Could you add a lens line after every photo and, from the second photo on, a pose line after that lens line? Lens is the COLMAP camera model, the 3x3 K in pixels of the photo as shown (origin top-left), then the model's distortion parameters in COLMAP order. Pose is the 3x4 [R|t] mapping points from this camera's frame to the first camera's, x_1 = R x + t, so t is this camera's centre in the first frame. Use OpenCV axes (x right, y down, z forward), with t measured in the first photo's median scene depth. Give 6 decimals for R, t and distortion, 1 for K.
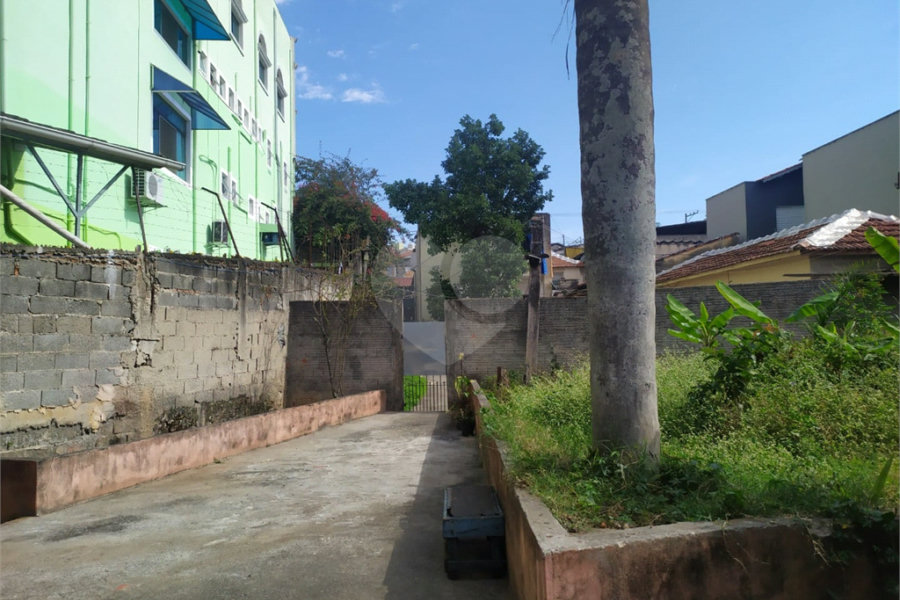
lens RADIAL K [[670.9, 0, 440.5], [0, 670.9, 303.3], [0, 0, 1]] dist [0.043605, -0.009885]
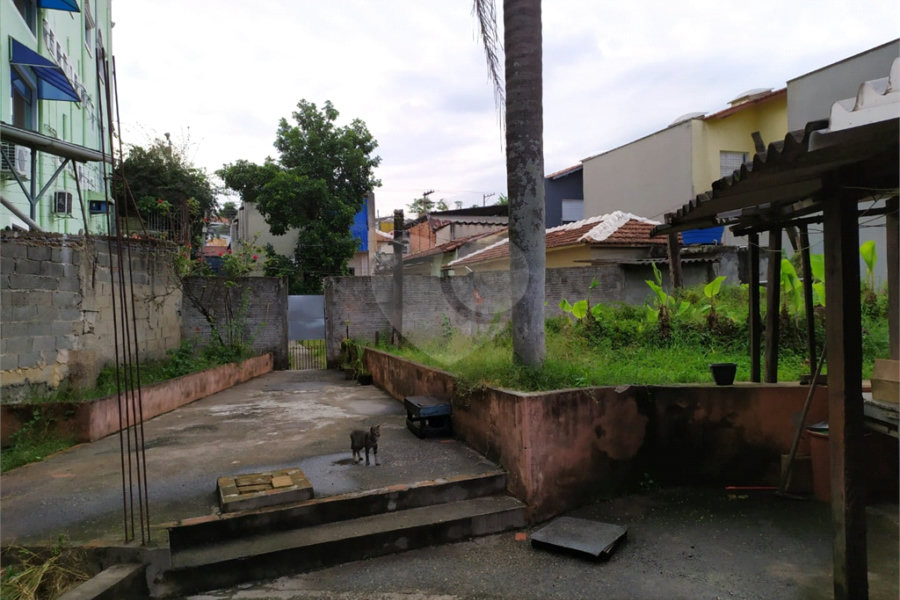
lens RADIAL K [[670.9, 0, 440.5], [0, 670.9, 303.3], [0, 0, 1]] dist [0.043605, -0.009885]
pose [[0.956308, -0.000738, 0.292359, -0.143538], [-0.012612, 0.998962, 0.043775, -0.013086], [-0.292088, -0.045549, 0.955306, -0.208766]]
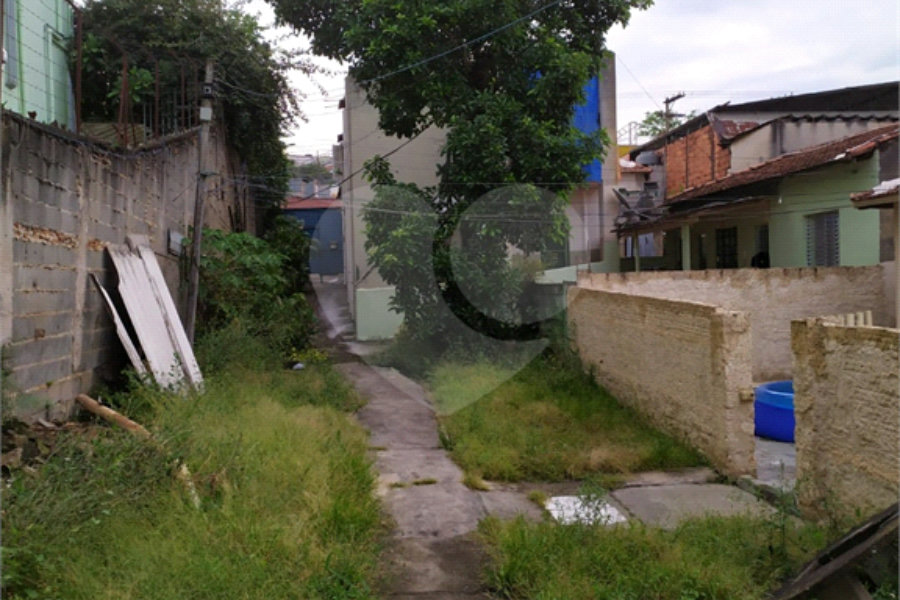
lens RADIAL K [[893.7, 0, 450.1], [0, 893.7, 283.5], [0, 0, 1]] dist [0.087091, -0.006590]
pose [[0.997200, -0.003660, 0.074692, -0.021832], [0.000096, 0.998863, 0.047663, 0.010351], [-0.074782, -0.047523, 0.996067, 0.925257]]
